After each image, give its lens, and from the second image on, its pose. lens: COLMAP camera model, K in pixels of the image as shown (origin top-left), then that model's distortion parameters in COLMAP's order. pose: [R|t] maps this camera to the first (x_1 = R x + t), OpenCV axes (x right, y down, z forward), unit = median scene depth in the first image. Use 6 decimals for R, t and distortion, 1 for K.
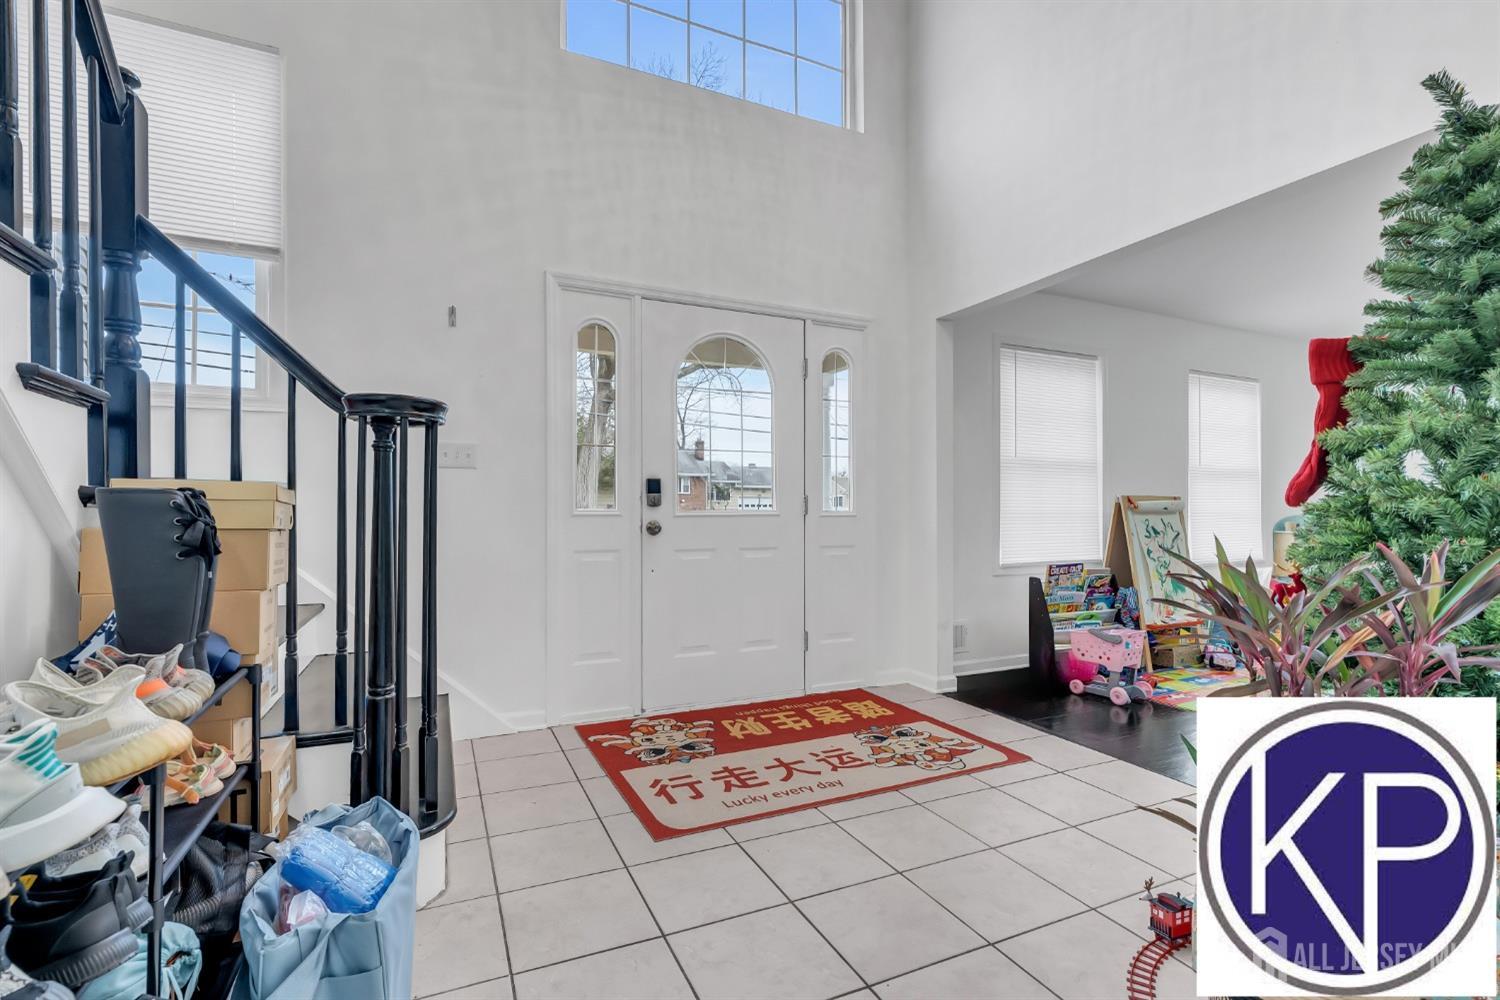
lens RADIAL K [[675.3, 0, 746.1], [0, 675.3, 516.9], [0, 0, 1]] dist [-0.008528, 0.002501]
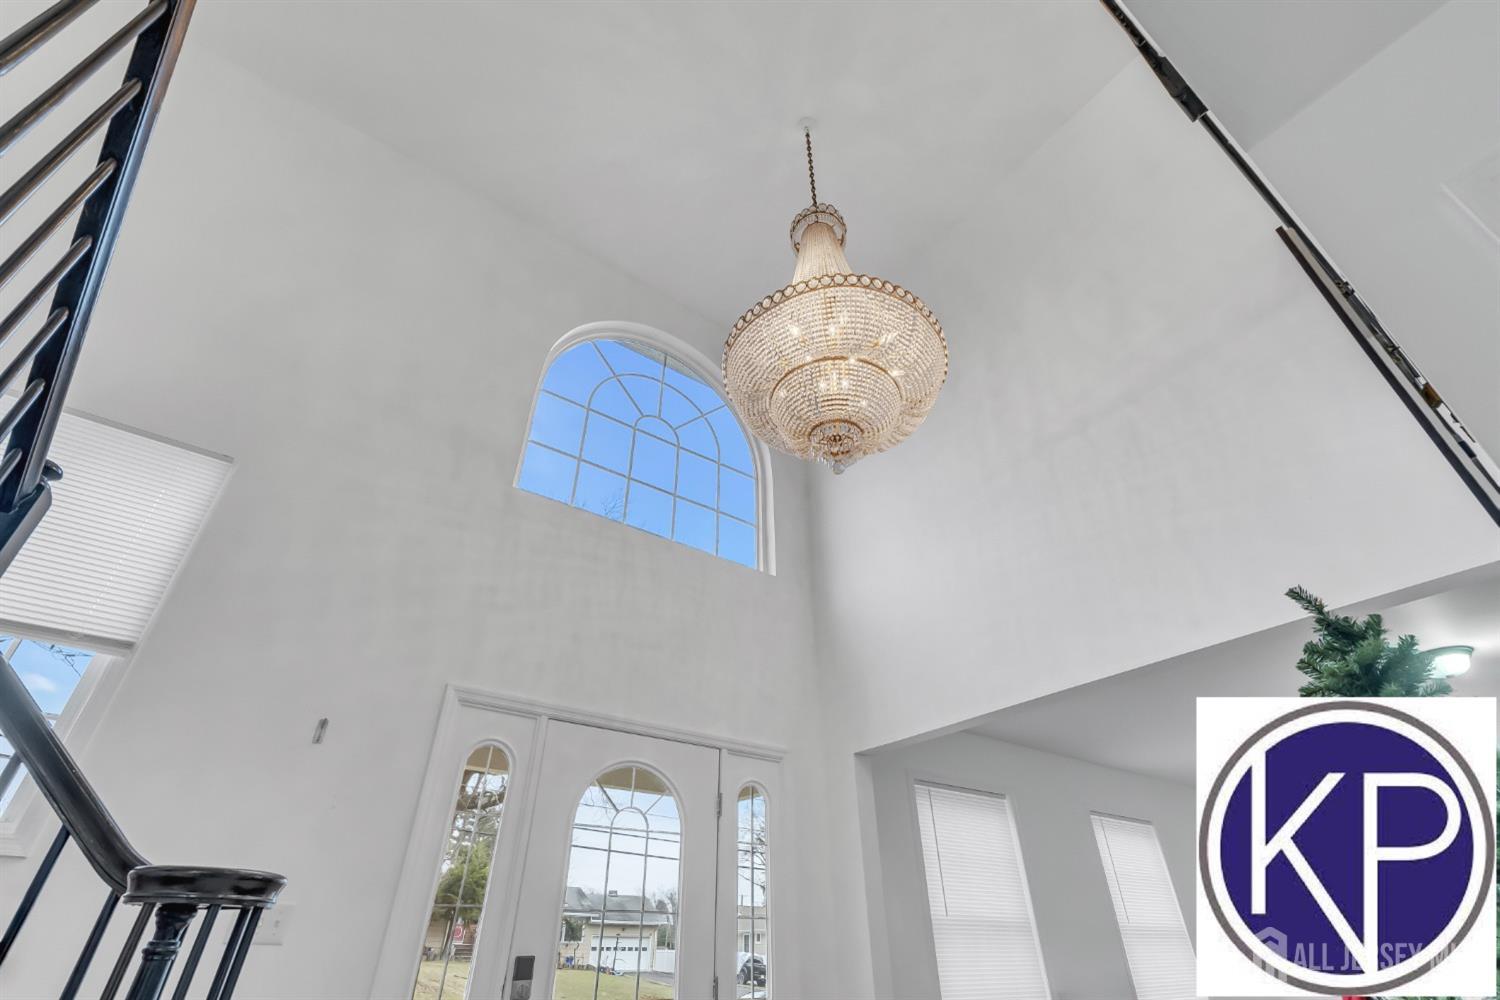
lens RADIAL K [[675.3, 0, 744.6], [0, 675.3, 504.0], [0, 0, 1]] dist [-0.008528, 0.002501]
pose [[0.984471, 0.101441, 0.143270, -0.058520], [-0.002538, 0.824276, -0.566183, -0.052068], [-0.175528, 0.557027, 0.811733, 0.058780]]
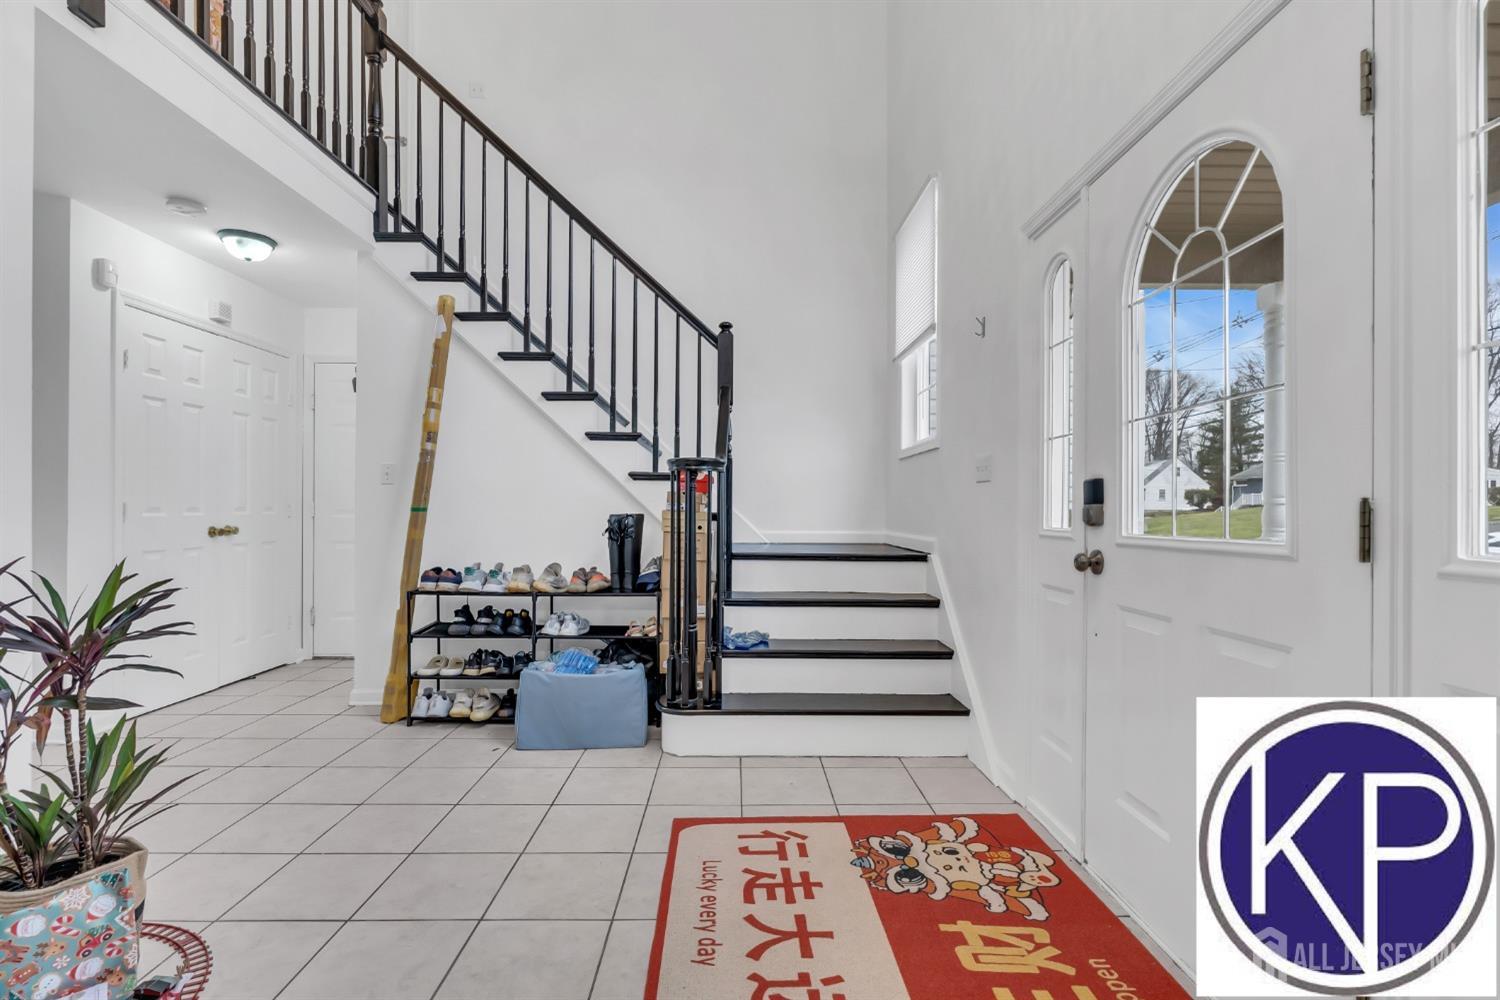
lens RADIAL K [[675.3, 0, 745.4], [0, 675.3, 509.8], [0, 0, 1]] dist [-0.008528, 0.002501]
pose [[-0.404814, -0.001791, -0.914397, 0.568206], [-0.007450, 0.999971, 0.001340, -0.030177], [0.914369, 0.007355, -0.404816, 1.033604]]
